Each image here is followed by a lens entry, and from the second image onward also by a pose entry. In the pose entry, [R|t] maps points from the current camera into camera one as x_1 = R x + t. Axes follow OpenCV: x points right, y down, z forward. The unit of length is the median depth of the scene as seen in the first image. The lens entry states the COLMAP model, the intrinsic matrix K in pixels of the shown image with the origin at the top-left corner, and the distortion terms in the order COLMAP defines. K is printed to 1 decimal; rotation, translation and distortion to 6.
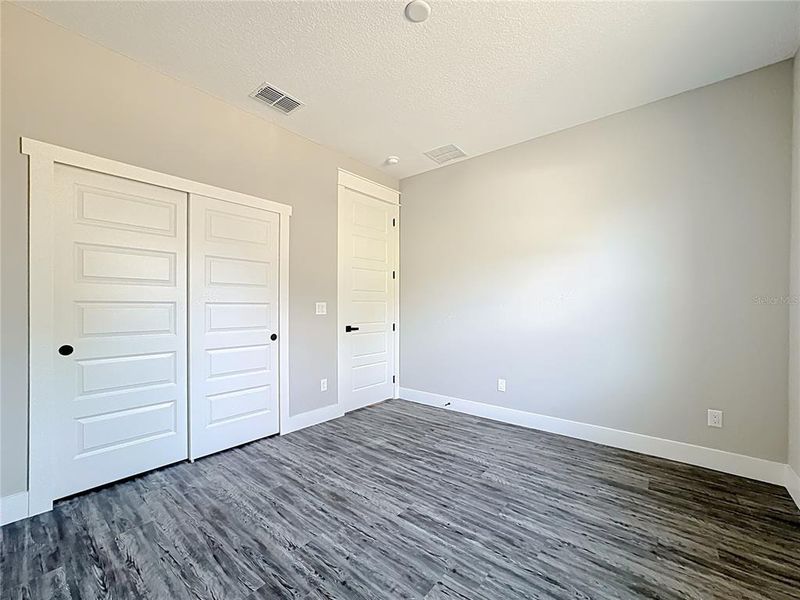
lens RADIAL K [[328.6, 0, 401.7], [0, 328.6, 305.2], [0, 0, 1]] dist [0.001909, 0.001695]
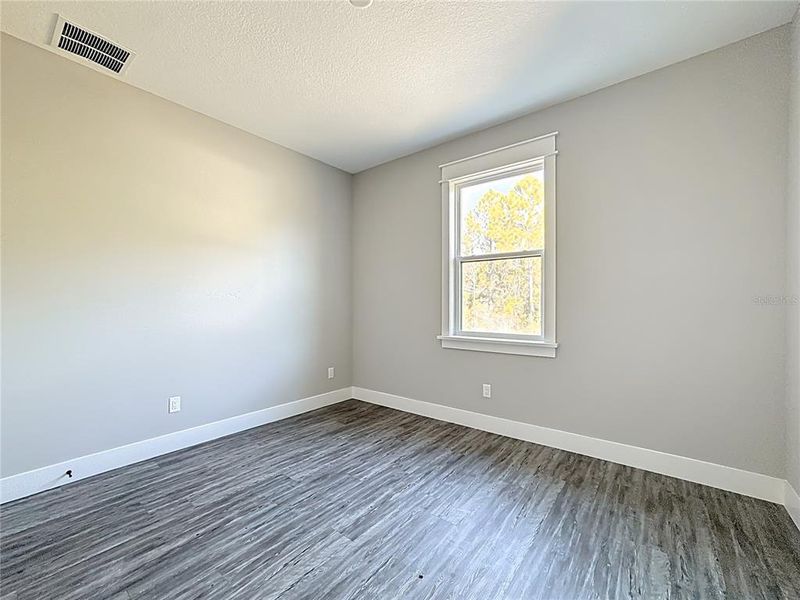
lens RADIAL K [[328.6, 0, 401.3], [0, 328.6, 301.0], [0, 0, 1]] dist [0.001909, 0.001695]
pose [[-0.010160, 0.016234, 0.999817, -0.699718], [-0.011628, 0.999799, -0.016352, 0.008073], [-0.999881, -0.011792, -0.009969, 0.684735]]
